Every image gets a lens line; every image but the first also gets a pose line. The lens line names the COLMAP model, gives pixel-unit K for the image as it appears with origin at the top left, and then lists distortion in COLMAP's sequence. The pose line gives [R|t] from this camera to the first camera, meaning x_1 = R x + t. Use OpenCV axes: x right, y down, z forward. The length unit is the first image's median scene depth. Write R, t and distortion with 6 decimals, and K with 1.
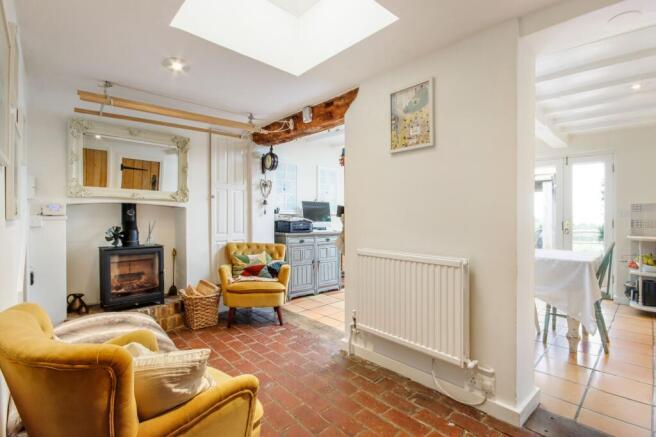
lens RADIAL K [[308.2, 0, 328.0], [0, 308.2, 218.5], [0, 0, 1]] dist [-0.001121, -0.000131]
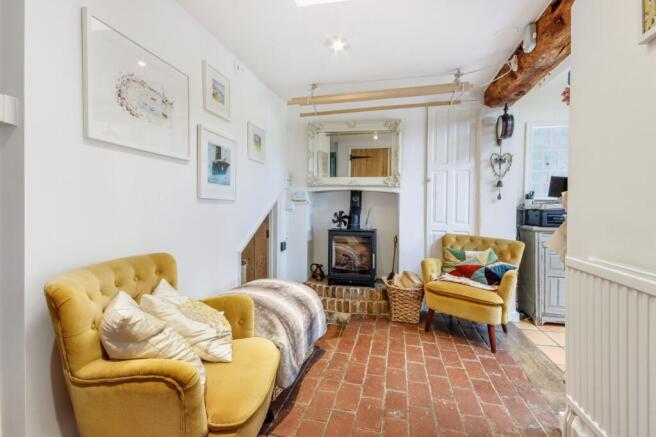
lens RADIAL K [[314.5, 0, 328.0], [0, 314.5, 220.1], [0, 0, 1]] dist [0.000079, 0.000249]
pose [[0.571723, 0.034664, -0.819714, 0.223943], [-0.015129, 0.999383, 0.031710, 0.021278], [0.820307, -0.005728, 0.571895, 0.269409]]
